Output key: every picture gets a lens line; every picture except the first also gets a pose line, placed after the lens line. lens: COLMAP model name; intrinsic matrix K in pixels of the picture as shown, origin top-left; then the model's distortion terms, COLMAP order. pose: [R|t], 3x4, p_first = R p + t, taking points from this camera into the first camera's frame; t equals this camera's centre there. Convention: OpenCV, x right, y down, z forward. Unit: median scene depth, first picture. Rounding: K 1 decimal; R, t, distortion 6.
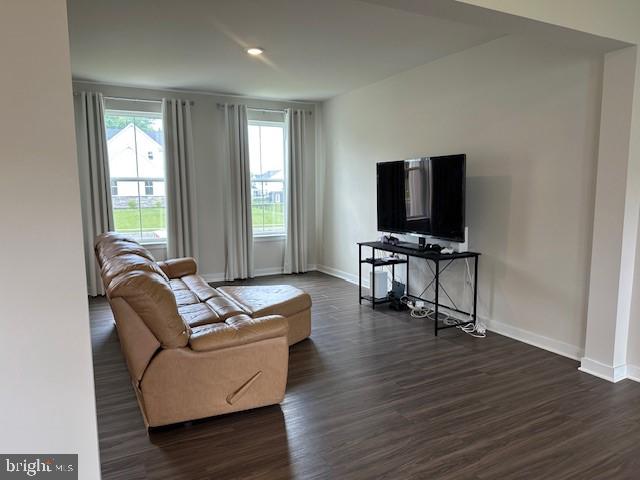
lens RADIAL K [[442.5, 0, 322.7], [0, 442.5, 243.1], [0, 0, 1]] dist [0.069601, -0.106736]
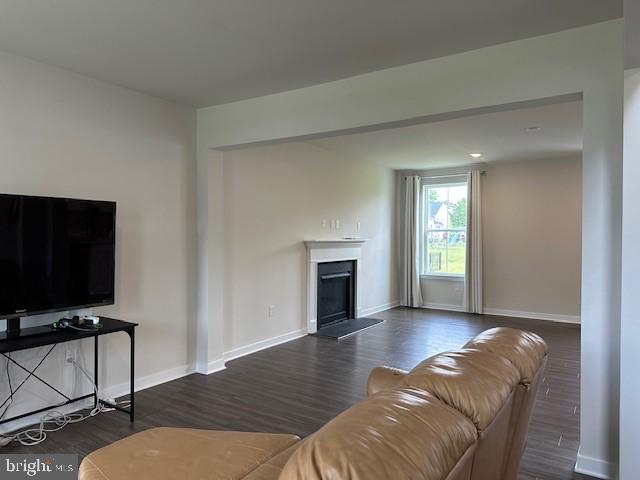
lens RADIAL K [[438.8, 0, 315.4], [0, 438.8, 237.7], [0, 0, 1]] dist [0.076519, -0.110529]
pose [[-0.470870, 0.001618, 0.882201, -0.624622], [0.103725, 0.993164, 0.053542, -0.135500], [-0.876084, 0.116718, -0.467819, 1.060323]]
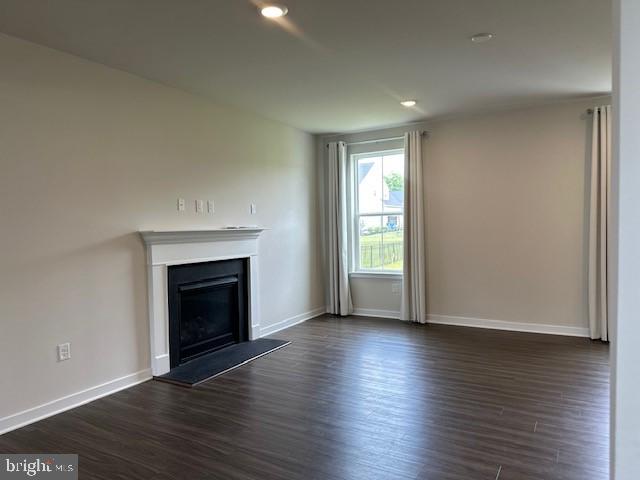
lens RADIAL K [[442.5, 0, 322.7], [0, 442.5, 243.1], [0, 0, 1]] dist [0.069601, -0.106736]
pose [[-0.540961, -0.013995, 0.840931, -0.326877], [0.124849, 0.987447, 0.096748, -0.073950], [-0.831730, 0.157326, -0.532423, 0.612631]]
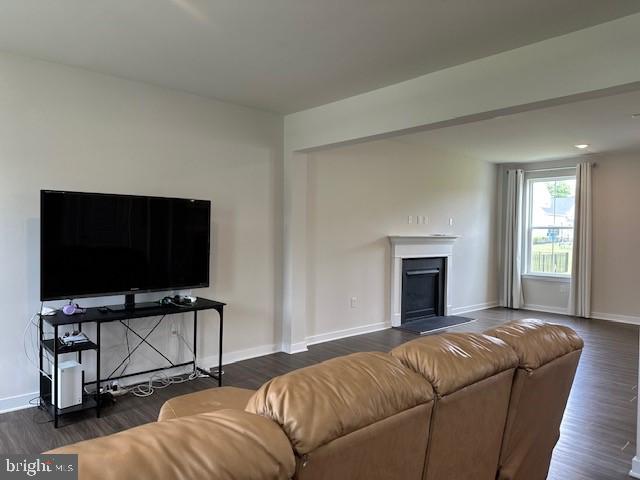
lens RADIAL K [[442.5, 0, 322.7], [0, 442.5, 243.1], [0, 0, 1]] dist [0.069601, -0.106736]
pose [[-0.243563, -0.019665, 0.969686, -0.729289], [0.103774, 0.993527, 0.046214, -0.122587], [-0.964317, 0.111884, -0.239946, 0.997128]]
